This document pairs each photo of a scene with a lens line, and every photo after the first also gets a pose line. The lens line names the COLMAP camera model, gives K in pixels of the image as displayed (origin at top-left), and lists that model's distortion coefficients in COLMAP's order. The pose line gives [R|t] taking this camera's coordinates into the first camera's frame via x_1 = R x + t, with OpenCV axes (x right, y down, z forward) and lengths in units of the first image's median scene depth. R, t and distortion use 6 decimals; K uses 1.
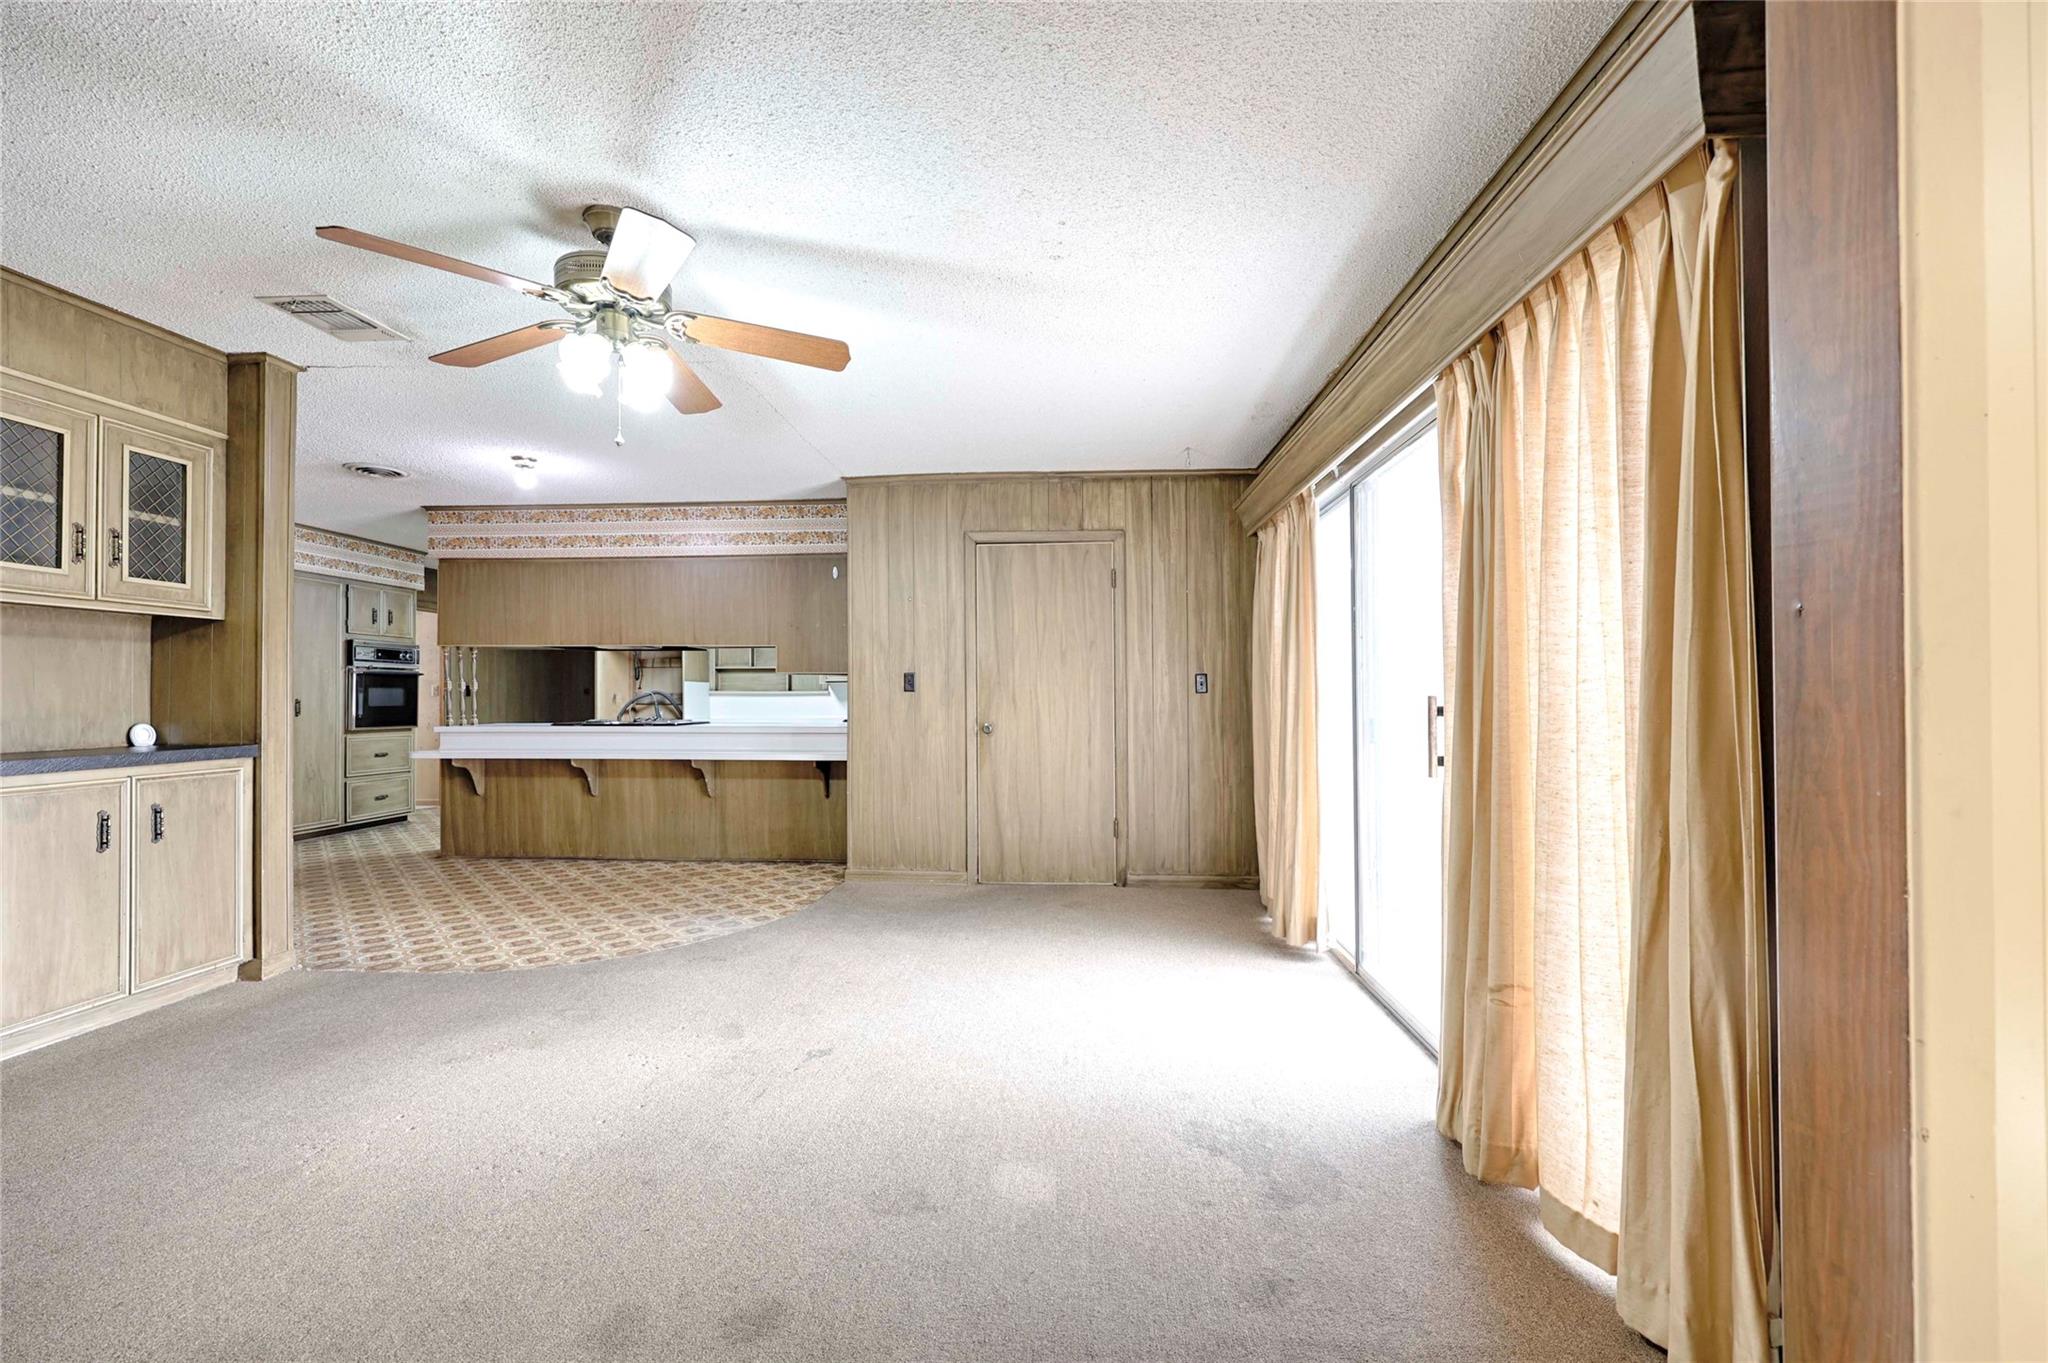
lens RADIAL K [[836.5, 0, 1028.0], [0, 836.5, 689.1], [0, 0, 1]] dist [0.001938, 0.000249]
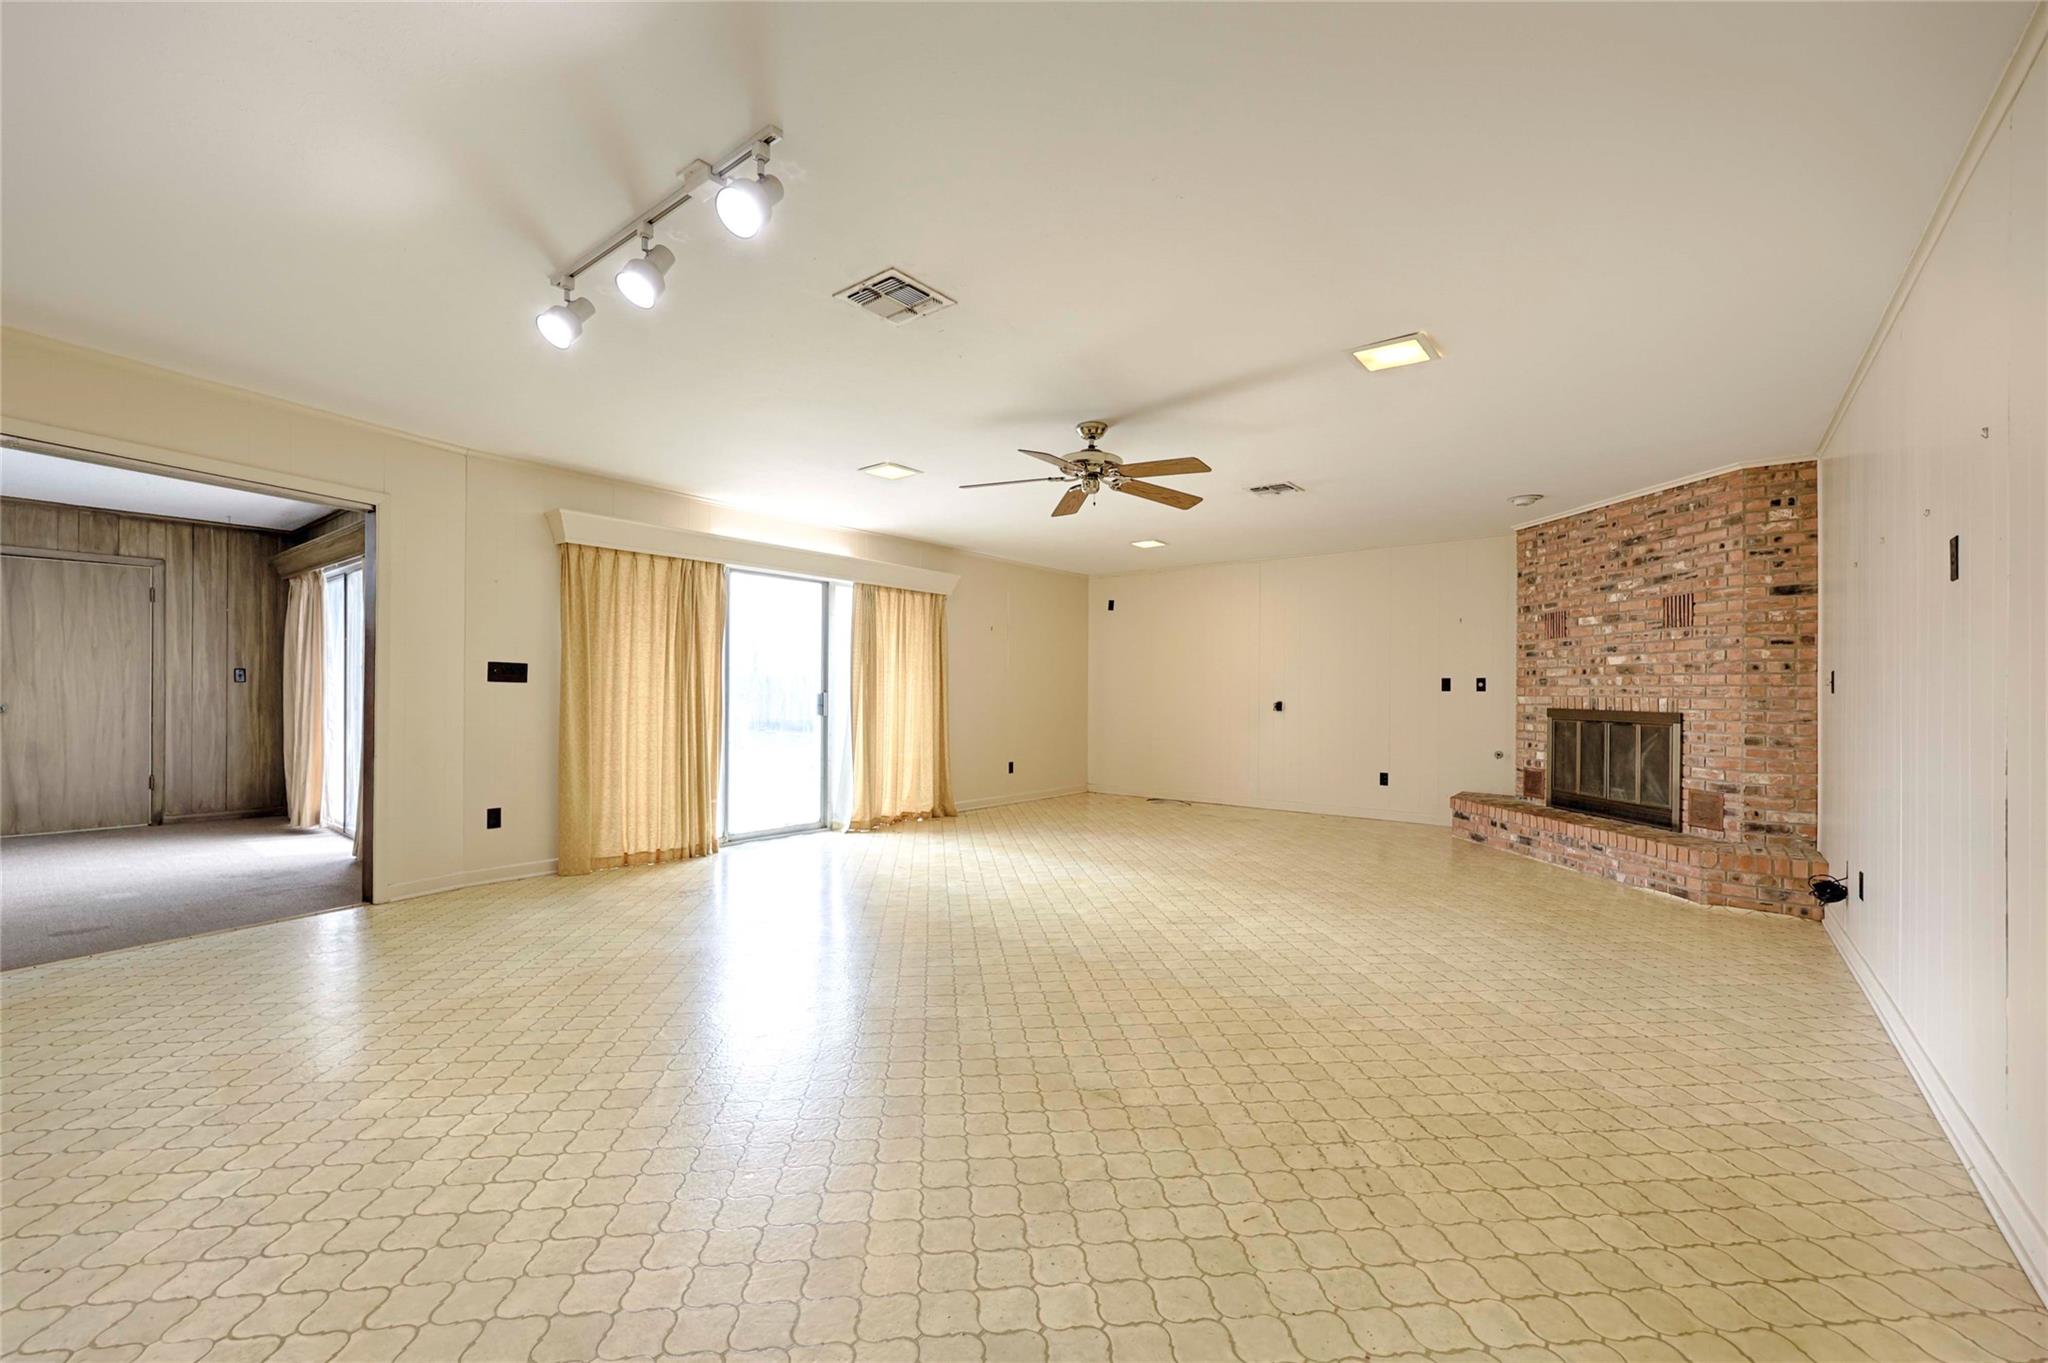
lens RADIAL K [[836.5, 0, 1028.0], [0, 836.5, 689.1], [0, 0, 1]] dist [0.001938, 0.000249]
pose [[0.592261, 0.010432, 0.805679, -0.146794], [-0.018240, 0.999834, 0.000462, -0.008502], [-0.805540, -0.014969, 0.592353, -0.921646]]
